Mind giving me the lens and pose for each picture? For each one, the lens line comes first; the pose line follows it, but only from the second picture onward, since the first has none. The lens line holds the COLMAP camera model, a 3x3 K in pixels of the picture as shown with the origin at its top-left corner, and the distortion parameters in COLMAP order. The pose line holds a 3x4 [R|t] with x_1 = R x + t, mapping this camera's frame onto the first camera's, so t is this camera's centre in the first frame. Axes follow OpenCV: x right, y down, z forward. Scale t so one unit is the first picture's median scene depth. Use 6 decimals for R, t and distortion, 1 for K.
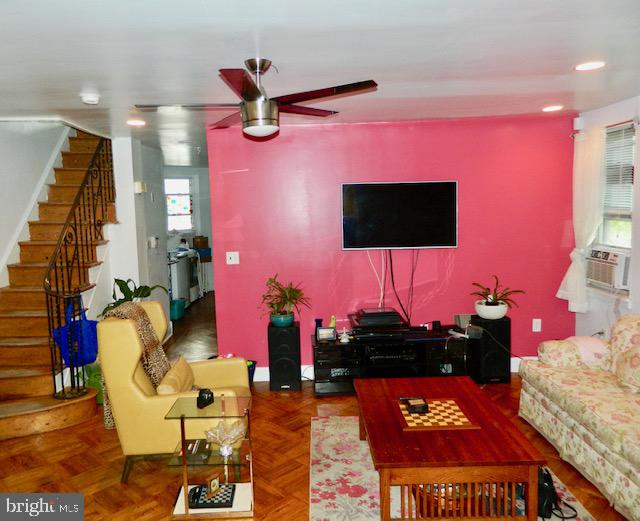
lens RADIAL K [[522.7, 0, 317.4], [0, 522.7, 259.9], [0, 0, 1]] dist [-0.013583, 0.000301]
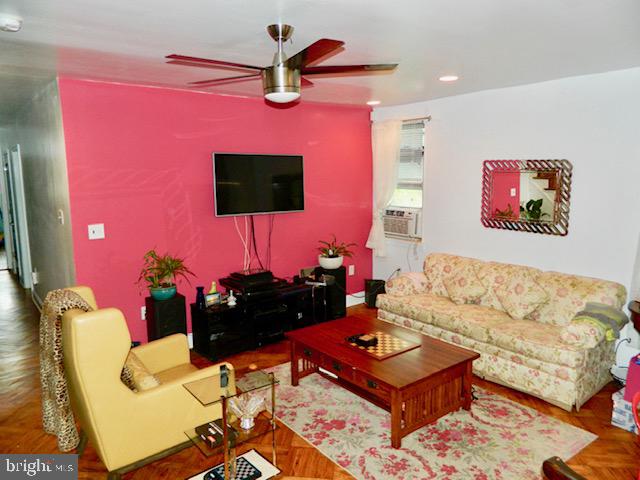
lens RADIAL K [[471.6, 0, 321.0], [0, 471.6, 240.2], [0, 0, 1]] dist [-0.005689, -0.015798]
pose [[0.774317, -0.069740, 0.628943, -0.392749], [0.051917, 0.997559, 0.046697, -0.007228], [-0.630664, -0.003505, 0.776048, 0.149886]]
